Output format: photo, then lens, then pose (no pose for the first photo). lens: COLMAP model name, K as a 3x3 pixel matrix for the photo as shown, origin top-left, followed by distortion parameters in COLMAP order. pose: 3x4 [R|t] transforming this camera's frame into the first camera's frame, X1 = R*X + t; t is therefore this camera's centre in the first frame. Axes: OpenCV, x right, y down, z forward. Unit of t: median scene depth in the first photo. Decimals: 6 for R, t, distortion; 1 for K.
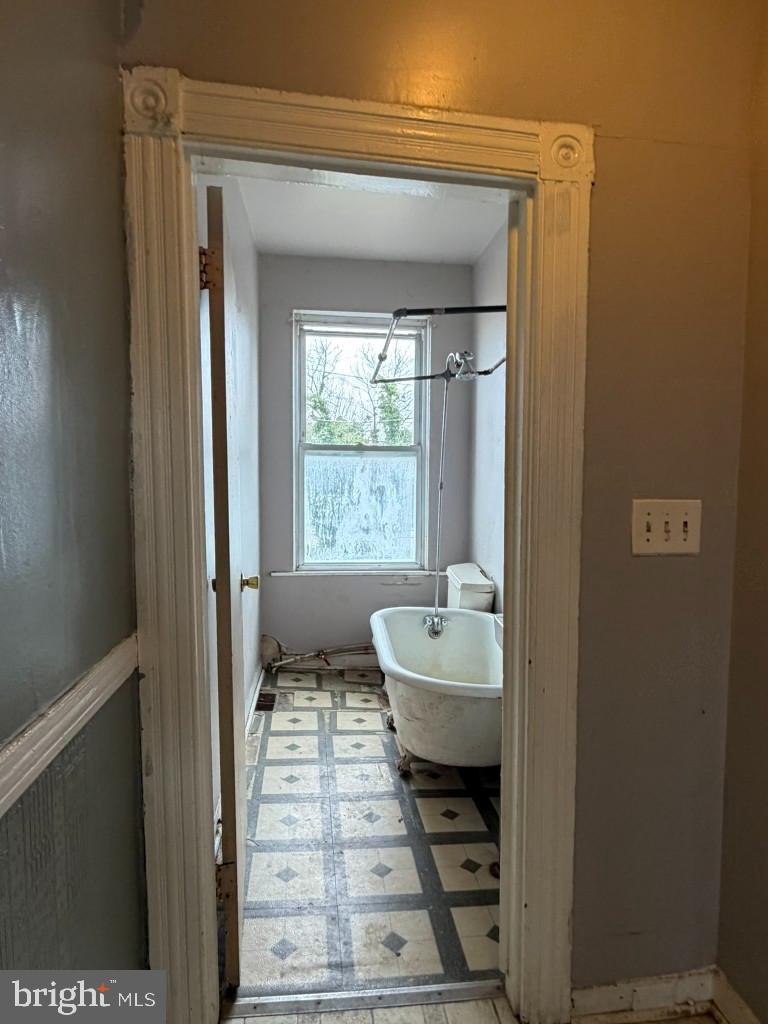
lens RADIAL K [[617.6, 0, 381.1], [0, 617.6, 510.4], [0, 0, 1]] dist [-0.000859, 0.000386]
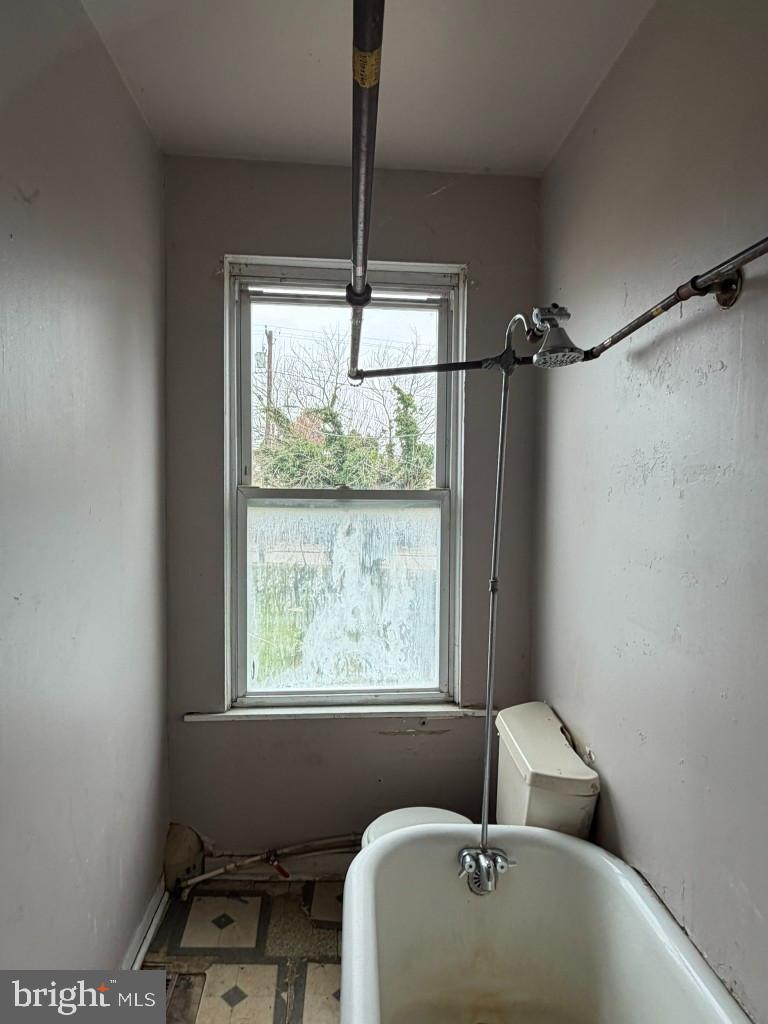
lens RADIAL K [[617.6, 0, 381.1], [0, 617.6, 510.4], [0, 0, 1]] dist [-0.000859, 0.000386]
pose [[0.999593, 0.002178, -0.028429, 0.017629], [-0.002739, 0.999802, -0.019686, -0.074589], [0.028380, 0.019755, 0.999402, 0.420005]]
